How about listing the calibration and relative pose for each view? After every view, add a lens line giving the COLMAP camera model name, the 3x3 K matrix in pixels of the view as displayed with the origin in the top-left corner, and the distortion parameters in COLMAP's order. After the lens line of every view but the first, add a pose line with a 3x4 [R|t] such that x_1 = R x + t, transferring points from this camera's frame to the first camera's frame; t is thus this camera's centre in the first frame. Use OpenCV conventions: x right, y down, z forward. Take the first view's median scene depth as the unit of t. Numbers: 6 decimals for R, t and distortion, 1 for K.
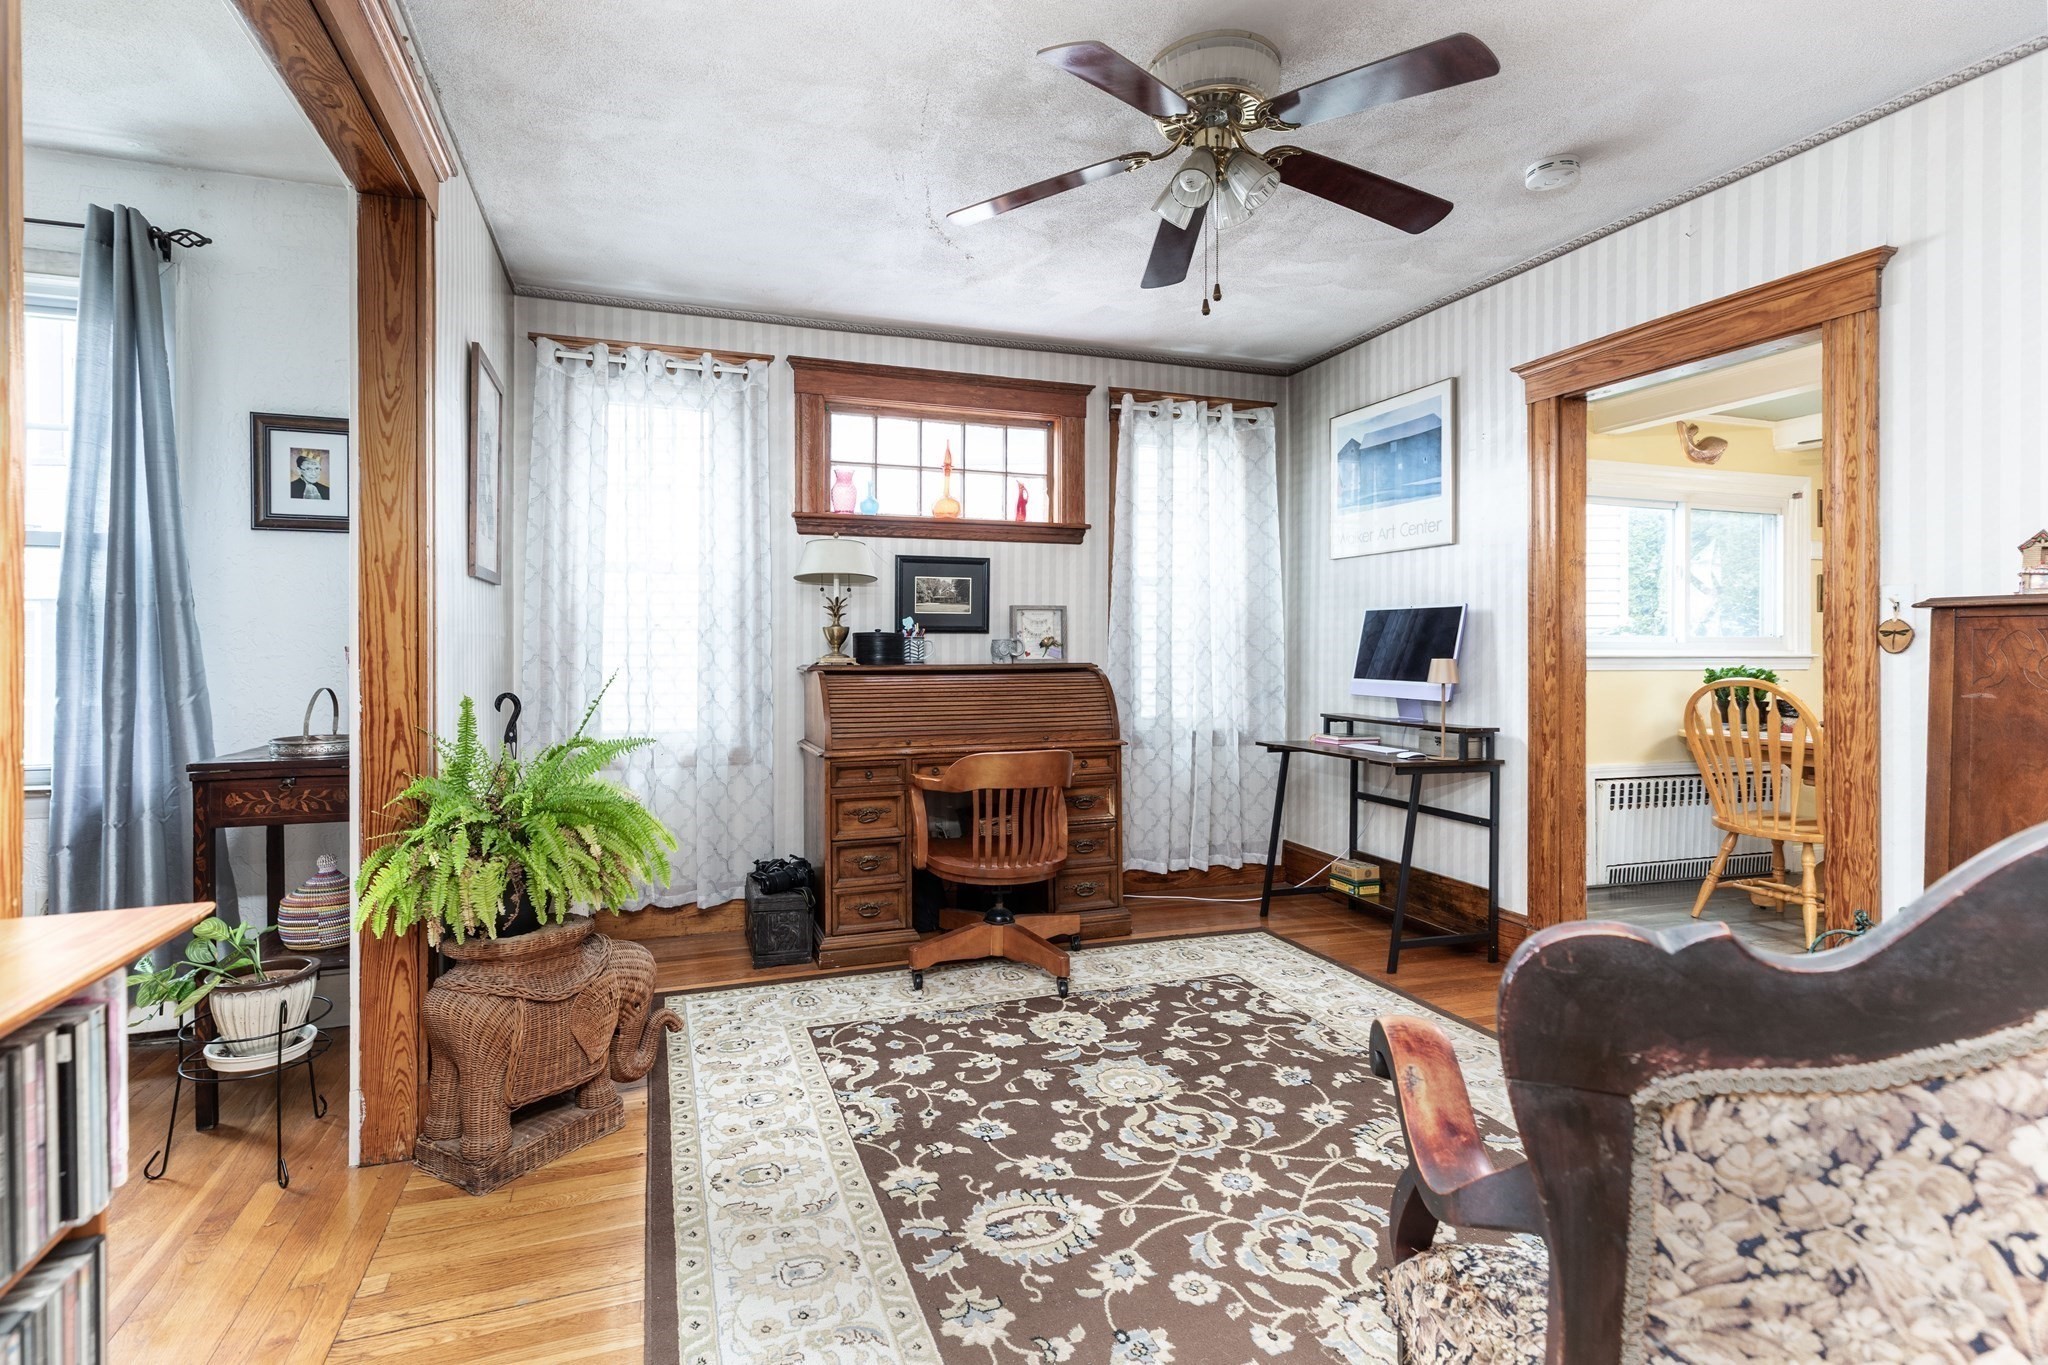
lens RADIAL K [[928.9, 0, 968.7], [0, 928.9, 647.5], [0, 0, 1]] dist [0.004087, 0.000411]
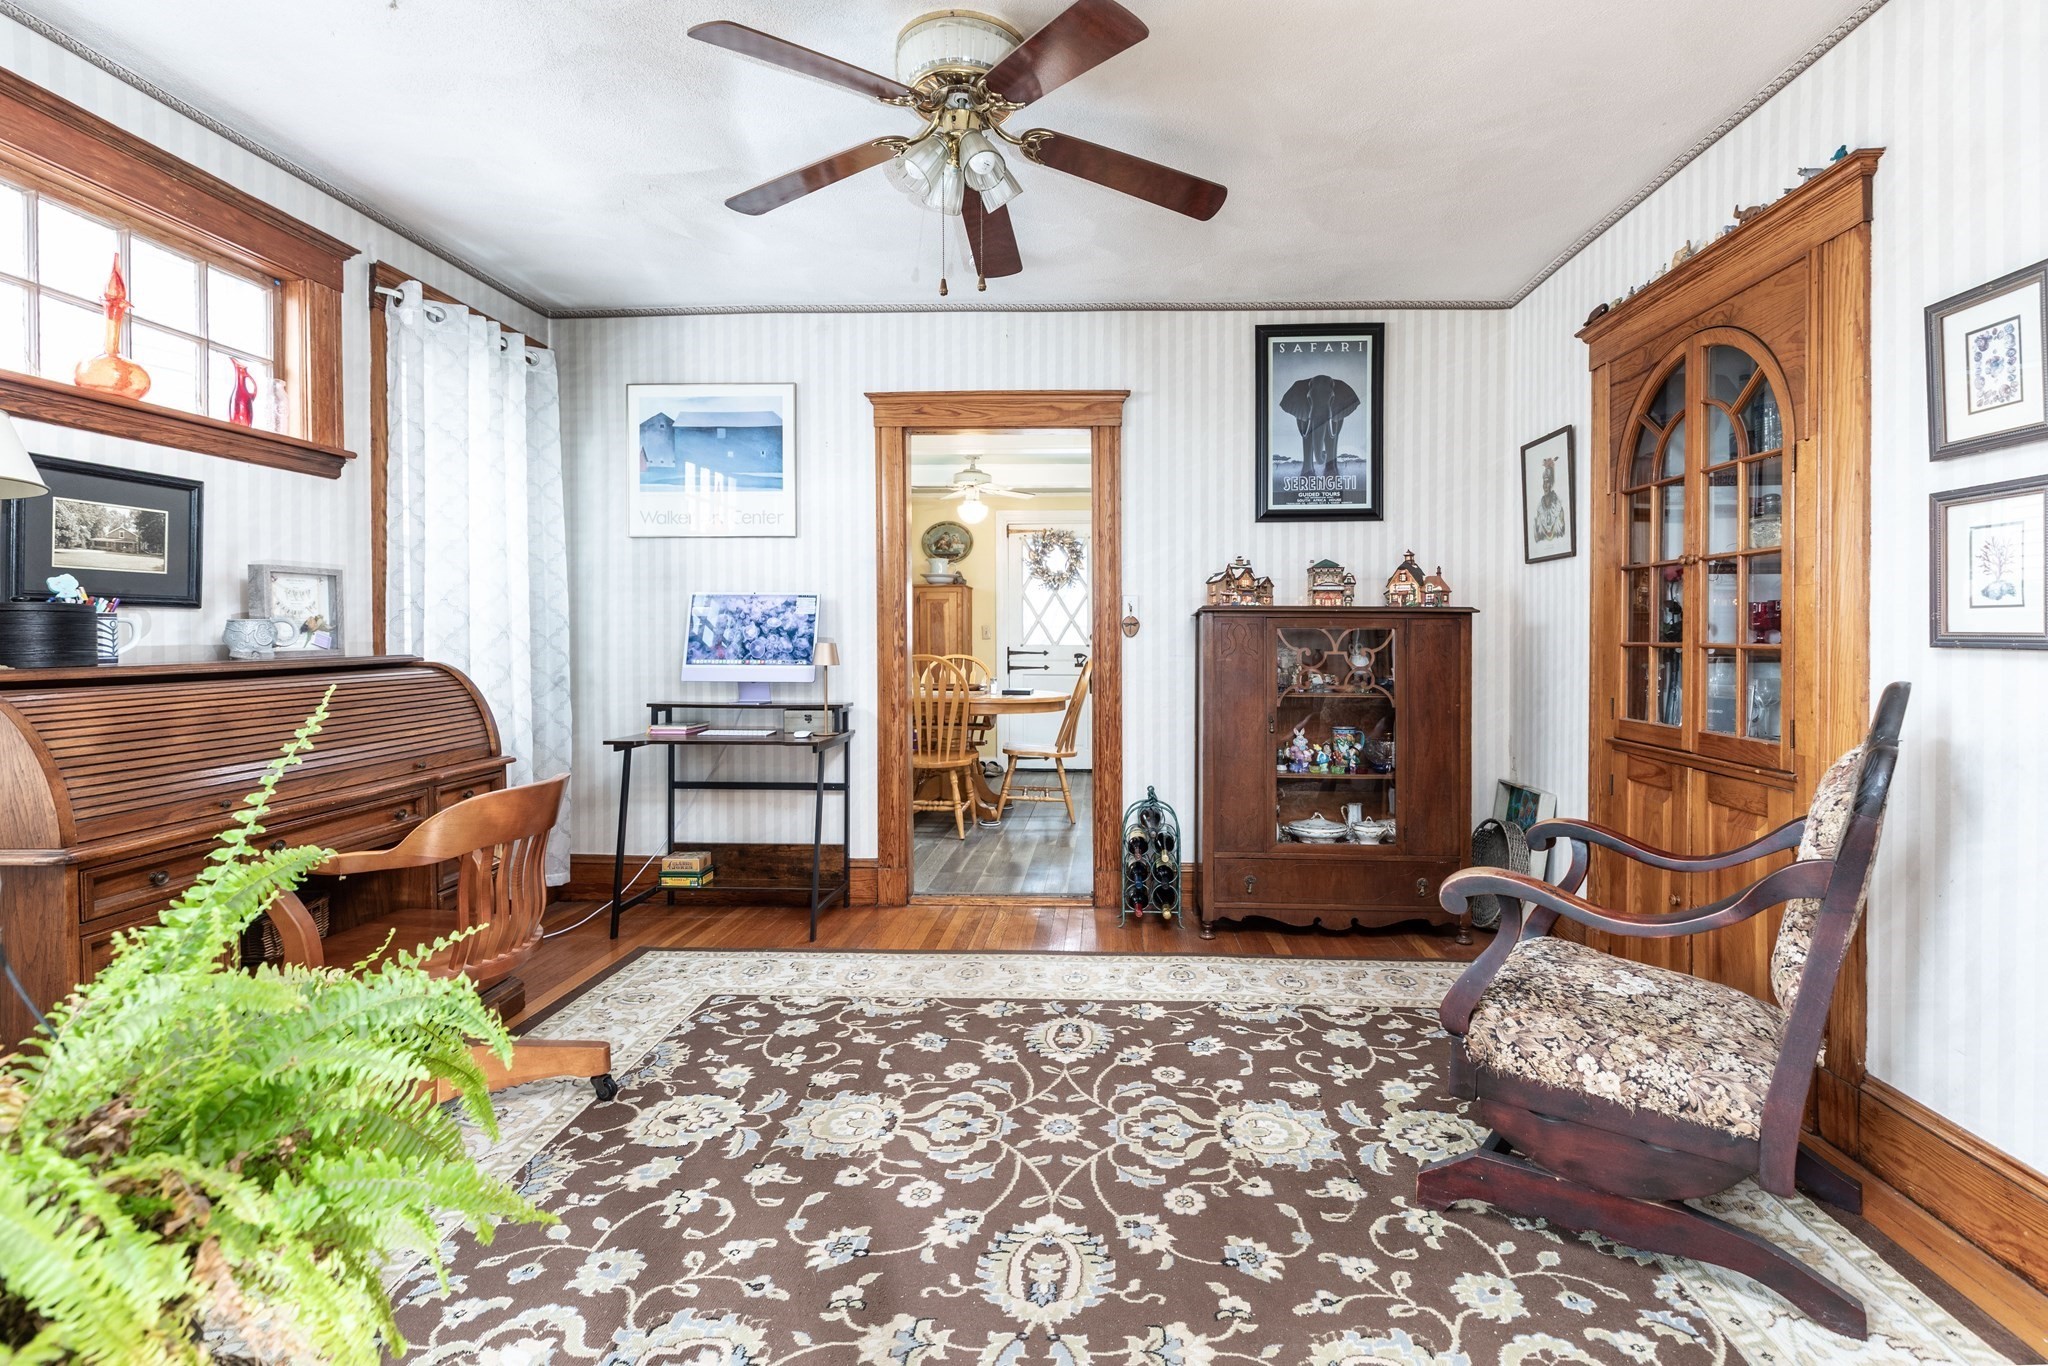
lens RADIAL K [[928.9, 0, 1044.3], [0, 928.9, 644.4], [0, 0, 1]] dist [0.004087, 0.000411]
pose [[0.375123, -0.012178, 0.926895, -0.468698], [-0.001379, 0.999905, 0.013695, -0.001947], [-0.926974, -0.006415, 0.375070, 0.402422]]
